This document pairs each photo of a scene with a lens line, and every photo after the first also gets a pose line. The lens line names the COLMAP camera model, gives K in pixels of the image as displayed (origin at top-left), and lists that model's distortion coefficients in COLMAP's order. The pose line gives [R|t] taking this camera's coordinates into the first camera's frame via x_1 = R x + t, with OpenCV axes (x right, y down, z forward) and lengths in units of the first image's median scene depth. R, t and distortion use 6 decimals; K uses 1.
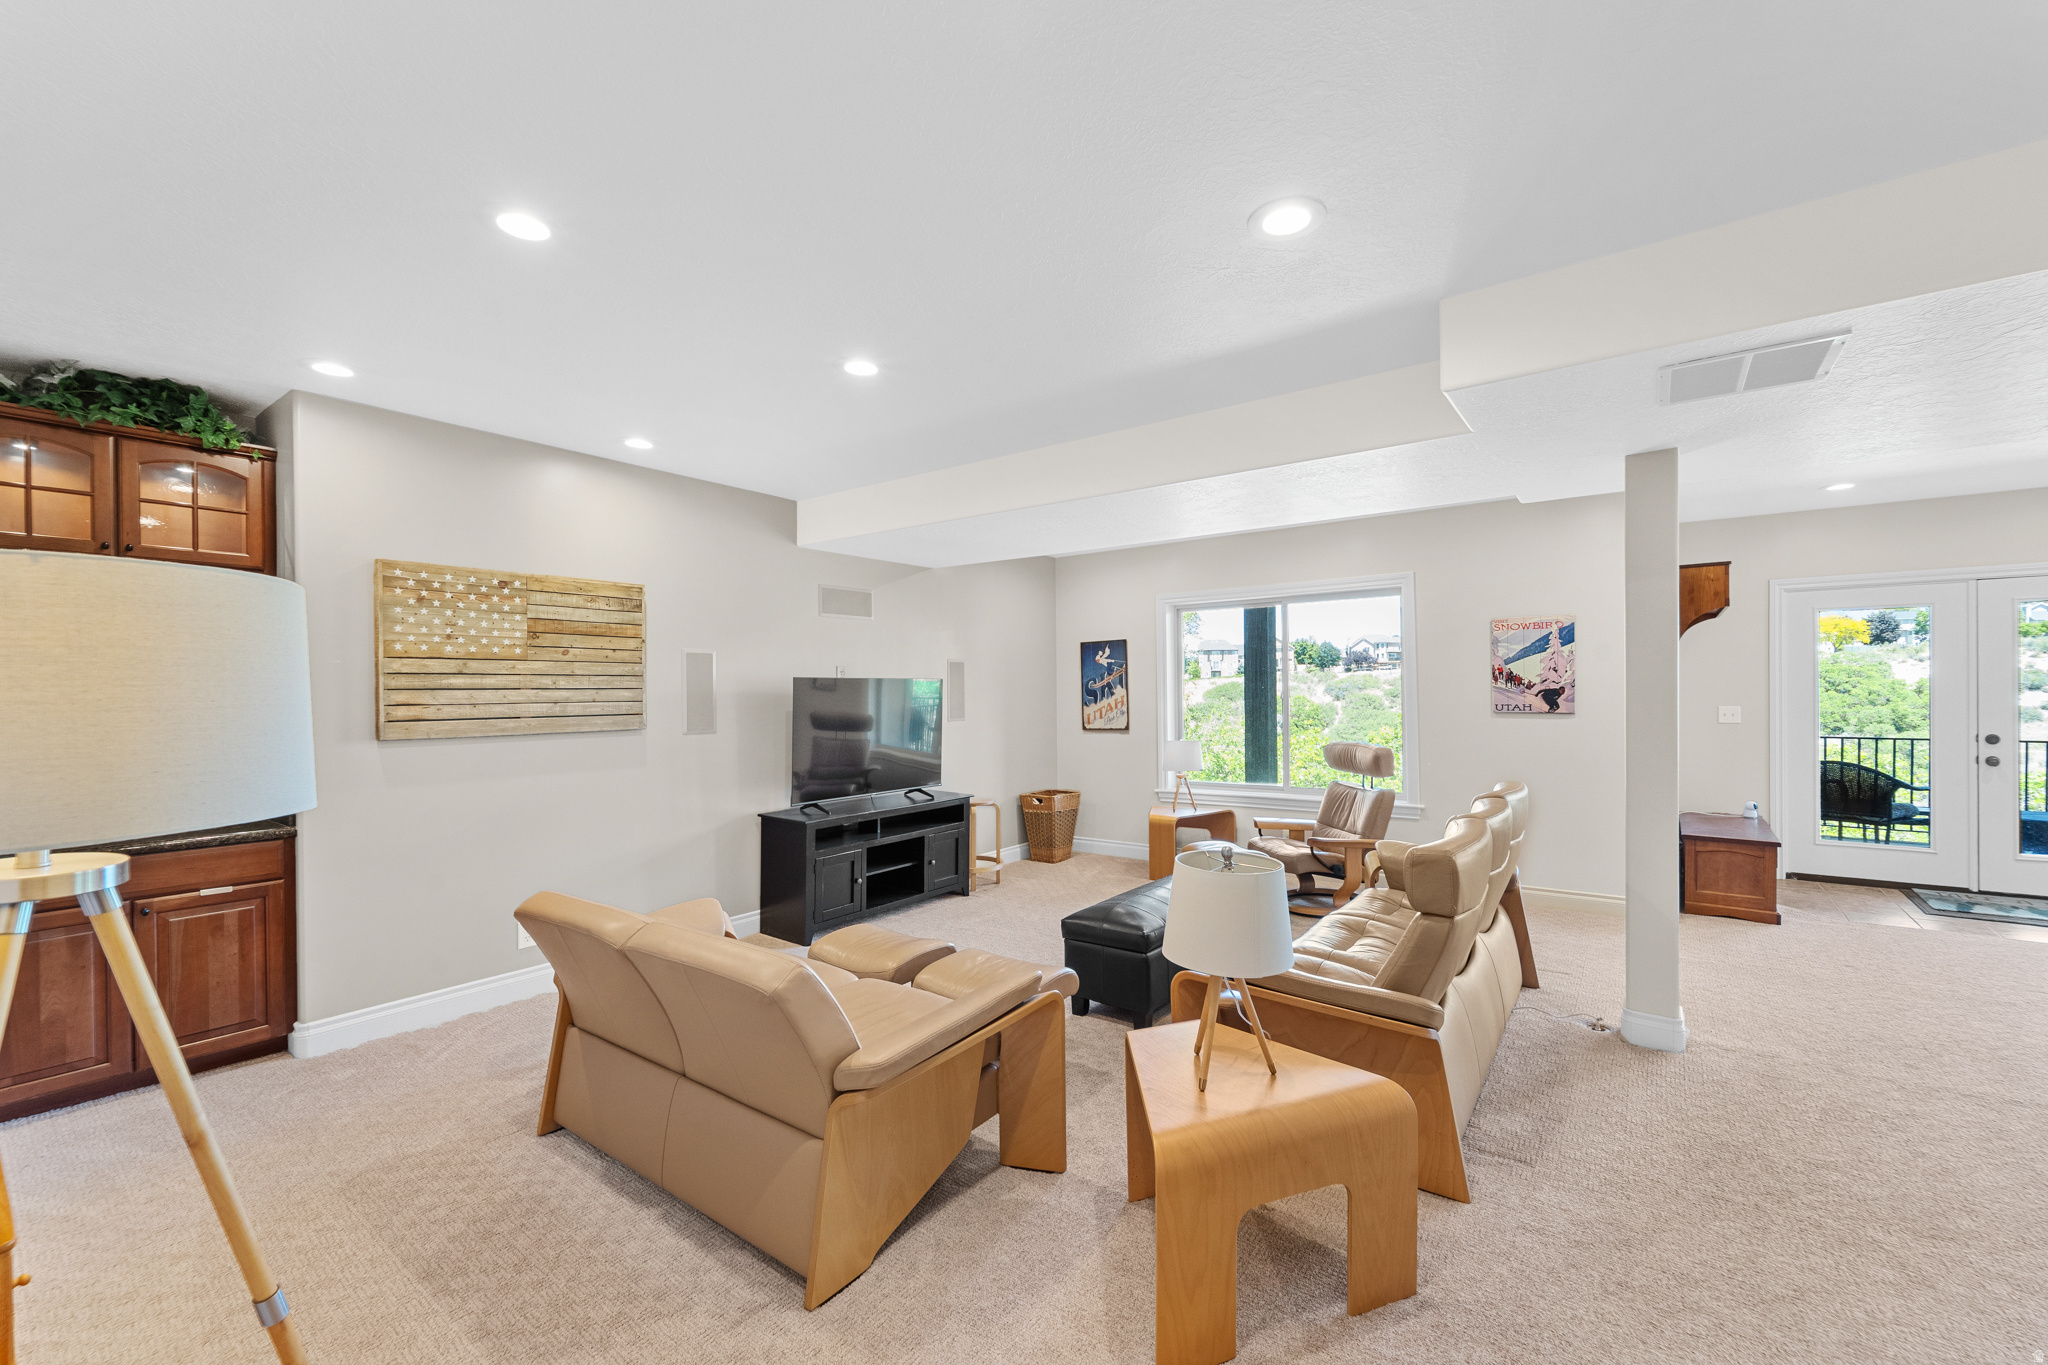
lens RADIAL K [[852.1, 0, 1001.8], [0, 852.1, 686.2], [0, 0, 1]] dist [0.008932, -0.004434]
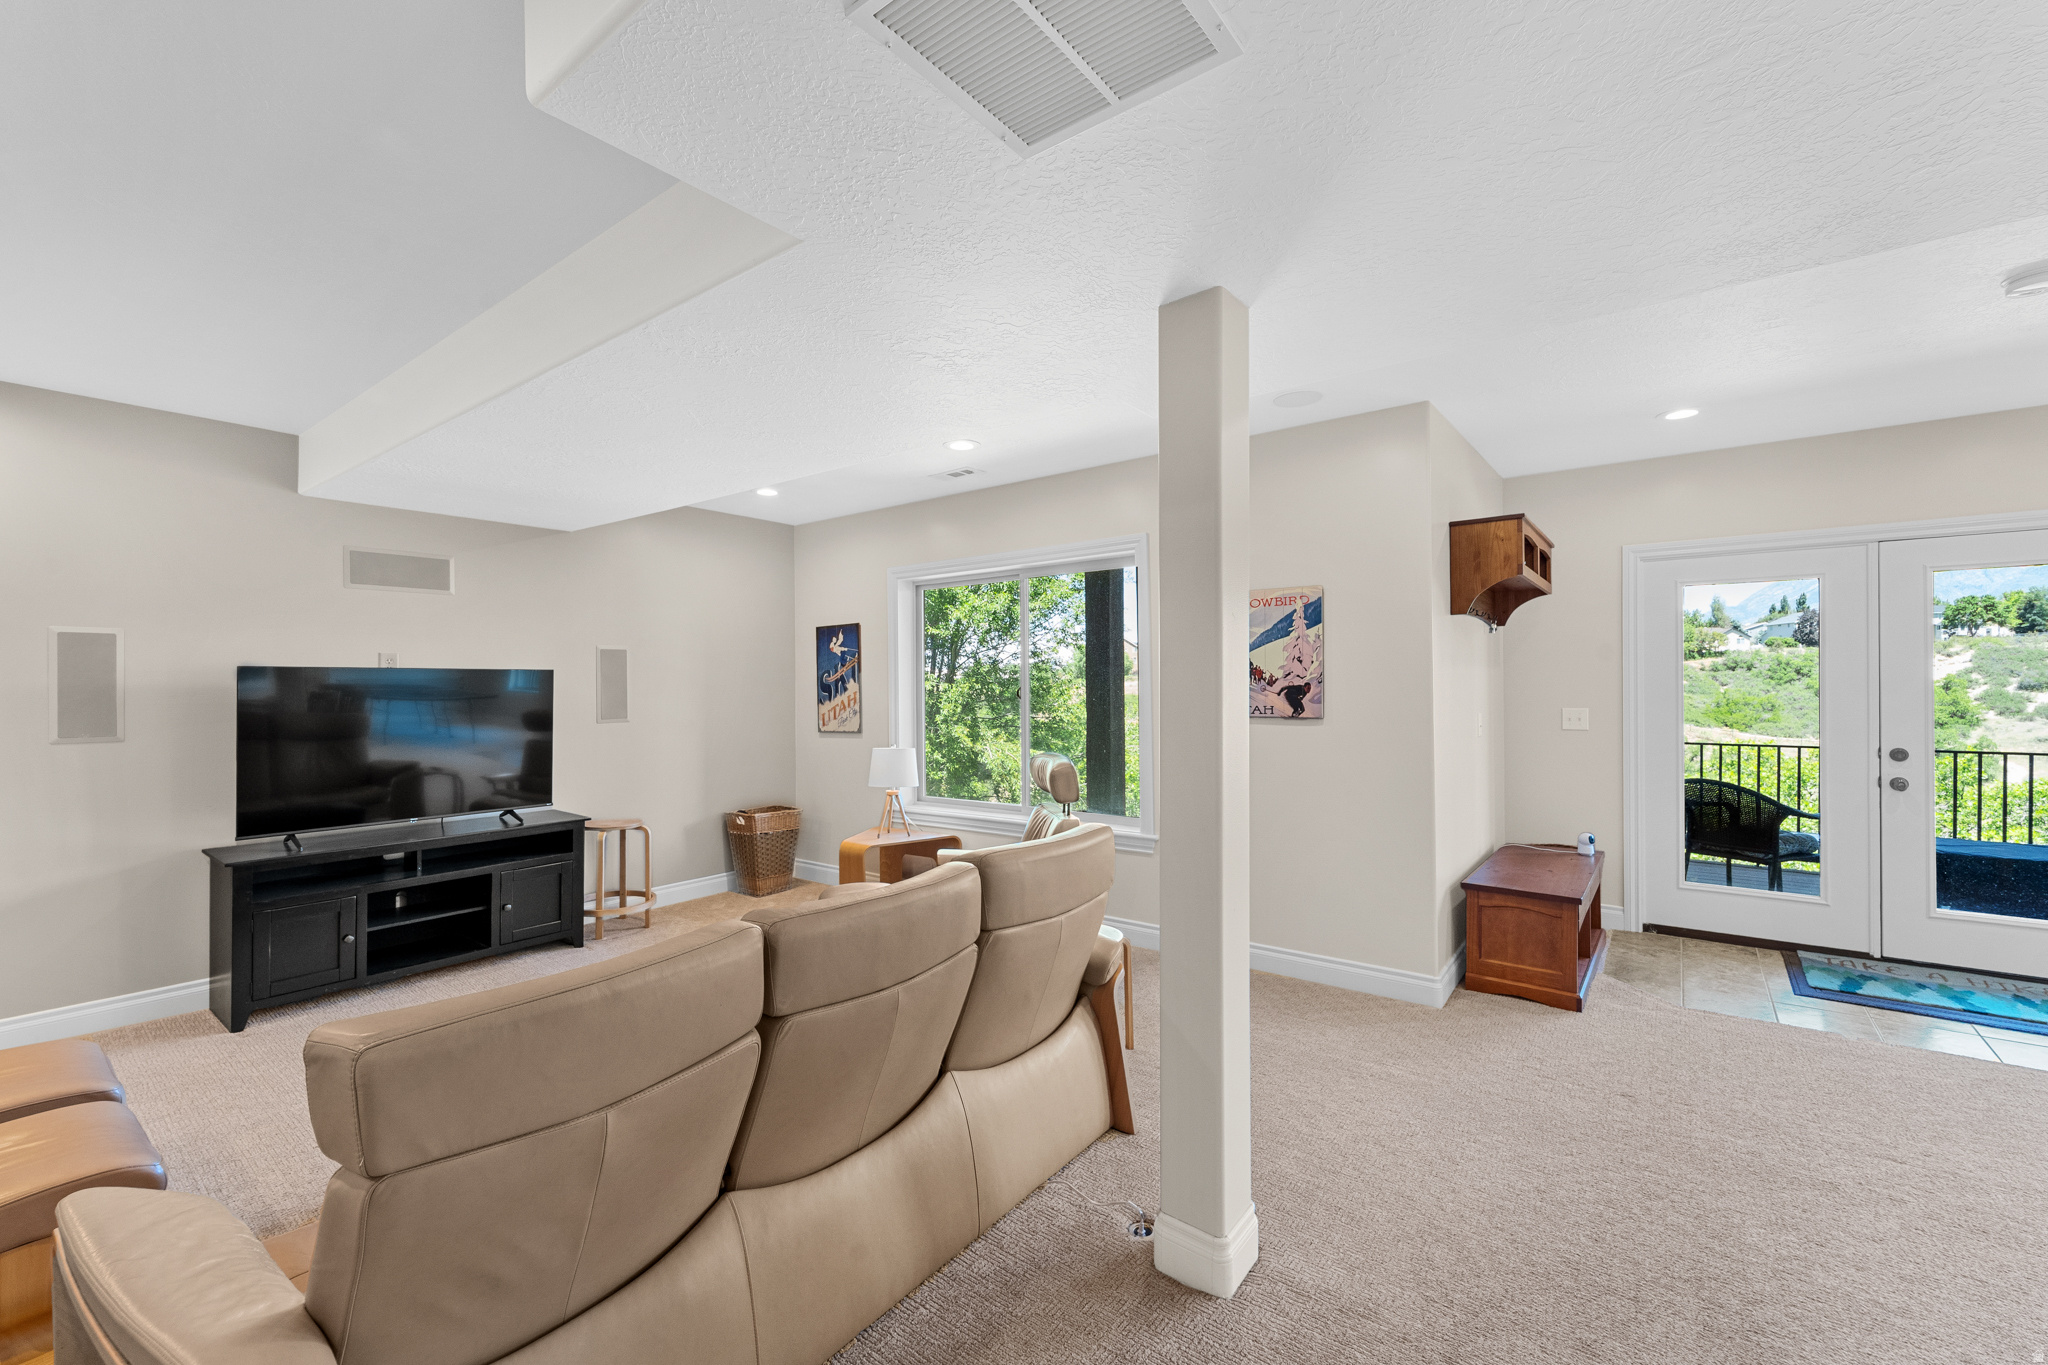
lens RADIAL K [[852.1, 0, 1000.3], [0, 852.1, 678.8], [0, 0, 1]] dist [0.008932, -0.004434]
pose [[0.999821, 0.003236, -0.018633, 0.359024], [-0.003245, 0.999995, -0.000492, -0.001400], [0.018631, 0.000552, 0.999826, 0.221591]]
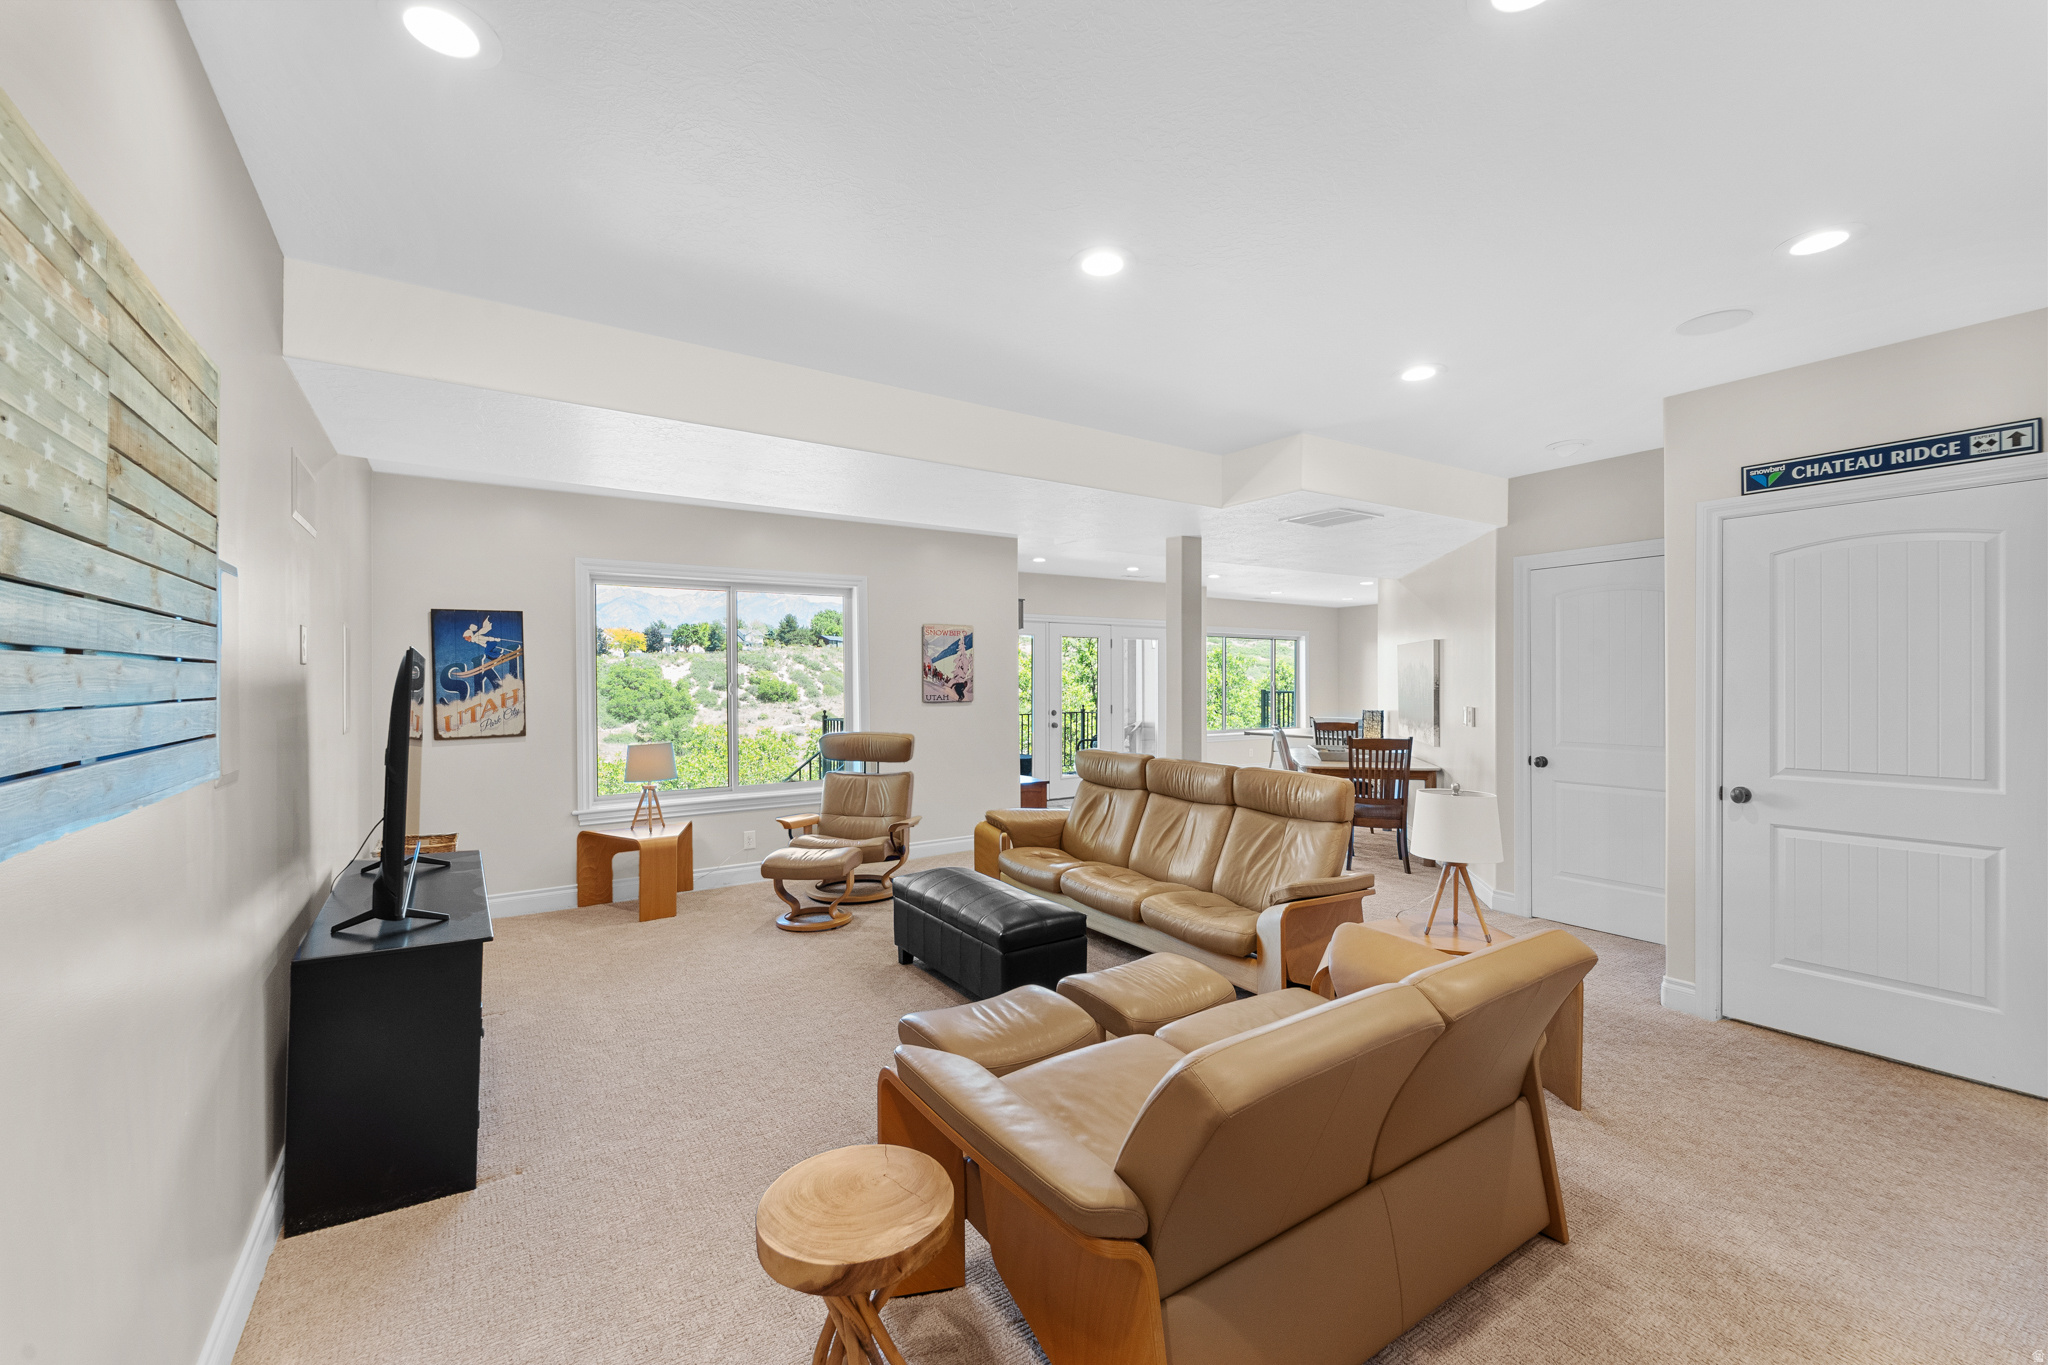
lens RADIAL K [[852.1, 0, 1042.8], [0, 852.1, 678.9], [0, 0, 1]] dist [0.008932, -0.004434]
pose [[0.319950, 0.011434, 0.947365, -0.480153], [-0.006884, 0.999929, -0.009744, 0.008049], [-0.947409, -0.003404, 0.320006, 0.425179]]
